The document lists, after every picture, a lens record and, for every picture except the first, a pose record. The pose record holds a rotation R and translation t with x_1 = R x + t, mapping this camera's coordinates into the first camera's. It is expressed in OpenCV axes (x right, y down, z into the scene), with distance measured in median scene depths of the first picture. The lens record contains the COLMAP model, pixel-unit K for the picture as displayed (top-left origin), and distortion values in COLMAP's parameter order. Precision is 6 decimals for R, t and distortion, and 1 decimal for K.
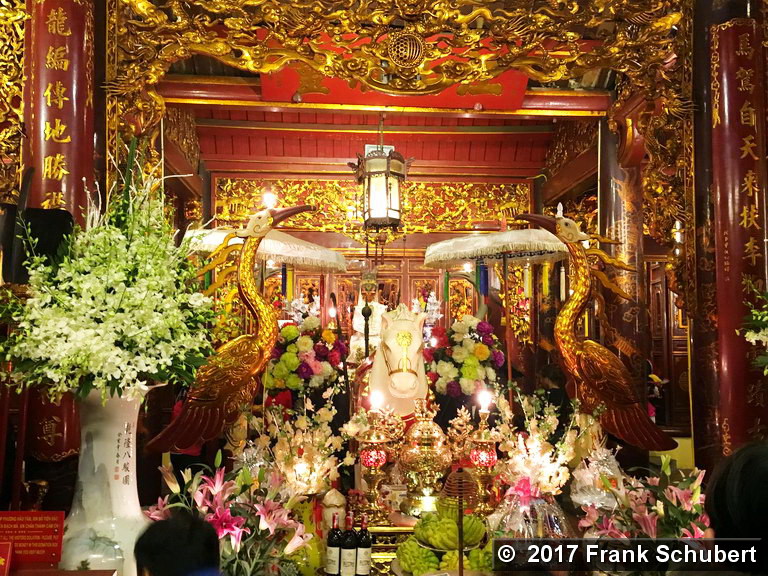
lens RADIAL K [[749.1, 0, 384.0], [0, 749.1, 288.0], [0, 0, 1]] dist [0.050360, -0.000578]
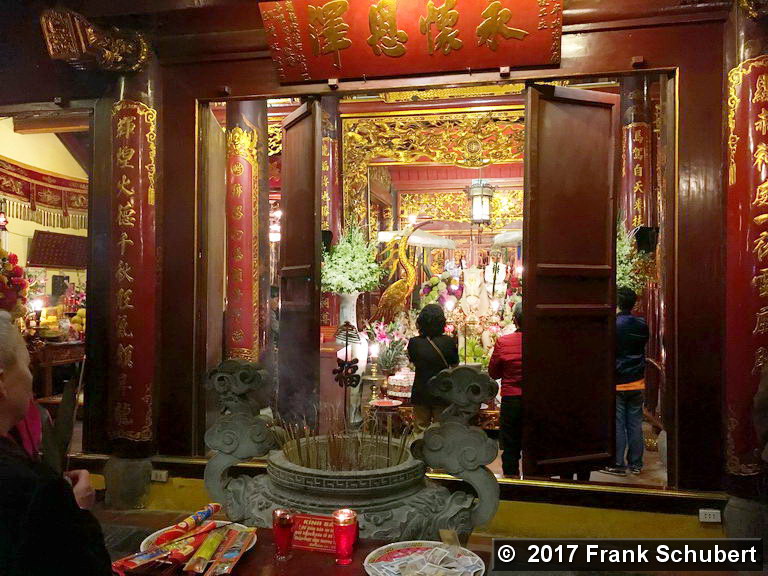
lens RADIAL K [[658.9, 0, 380.8], [0, 658.9, 290.8], [0, 0, 1]] dist [0.050237, -0.003028]
pose [[0.957560, 0.000029, -0.288232, 0.326957], [0.018136, 0.998012, 0.060353, -0.025223], [0.287661, -0.063019, 0.955657, -0.924246]]
